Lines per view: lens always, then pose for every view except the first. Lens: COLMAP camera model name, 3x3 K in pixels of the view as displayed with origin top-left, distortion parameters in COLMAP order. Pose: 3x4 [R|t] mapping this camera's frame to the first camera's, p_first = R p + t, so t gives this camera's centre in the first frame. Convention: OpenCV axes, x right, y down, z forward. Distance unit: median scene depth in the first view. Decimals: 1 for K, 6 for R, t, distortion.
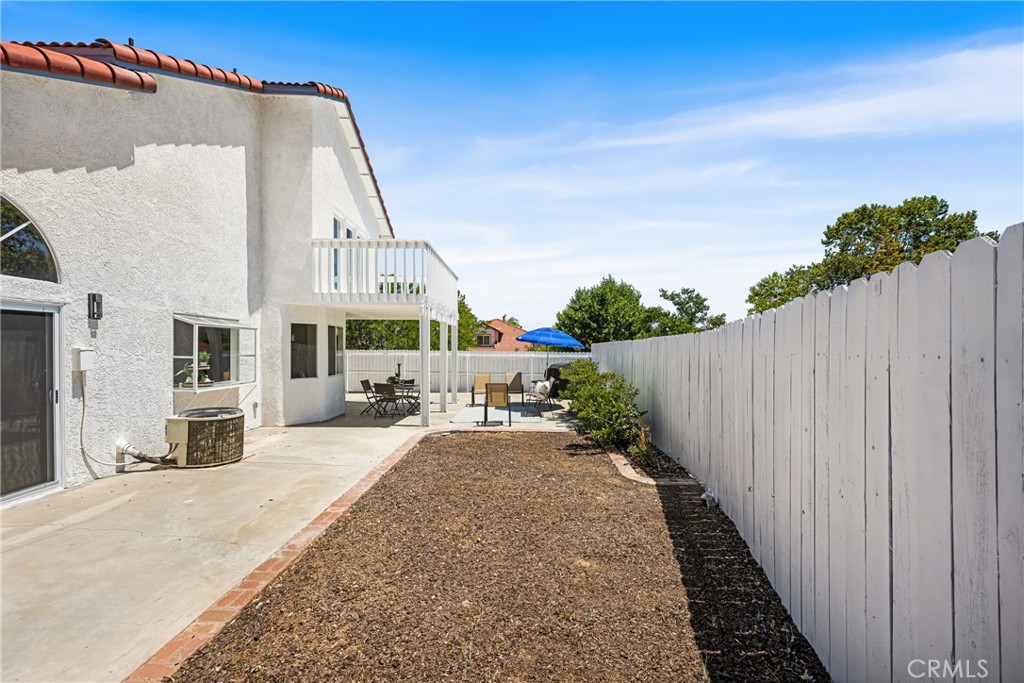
lens RADIAL K [[403.9, 0, 513.2], [0, 403.9, 352.8], [0, 0, 1]] dist [-0.001536, -0.000142]
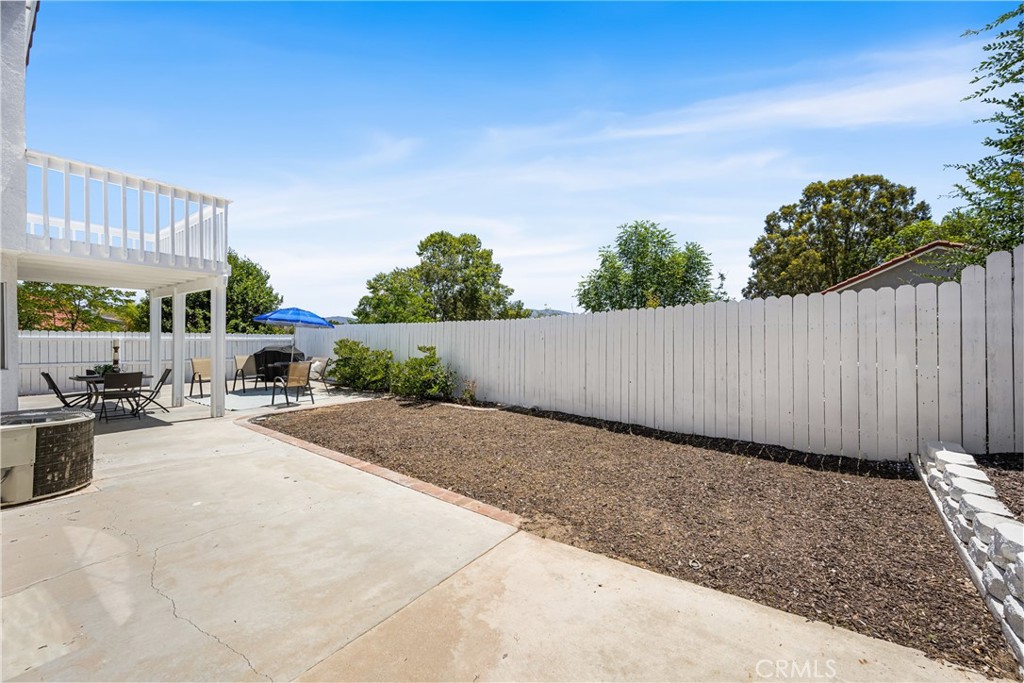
lens RADIAL K [[400.0, 0, 512.0], [0, 400.0, 341.5], [0, 0, 1]] dist [-0.000824, -0.000073]
pose [[0.578363, -0.013075, 0.815675, -0.631931], [0.008729, 0.999913, 0.009839, 0.021546], [-0.815733, 0.001429, 0.578427, 0.007790]]
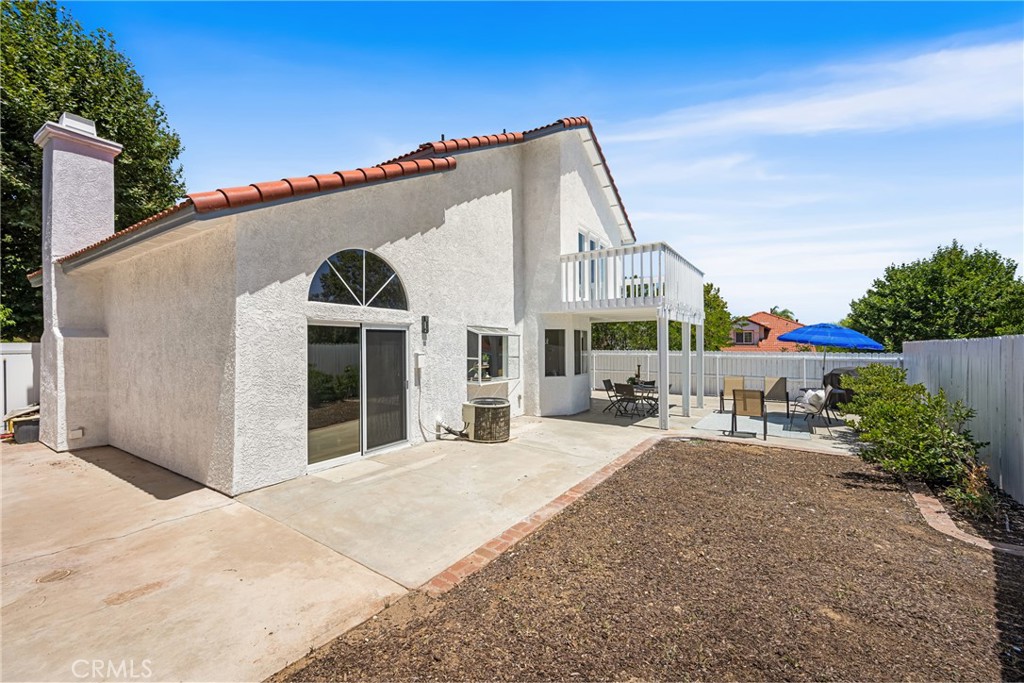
lens RADIAL K [[403.9, 0, 513.2], [0, 403.9, 352.8], [0, 0, 1]] dist [-0.001536, -0.000142]
pose [[0.826997, 0.002083, -0.562202, 0.037566], [0.000275, 0.999992, 0.004109, -0.011011], [0.562206, -0.003553, 0.826989, -0.025997]]
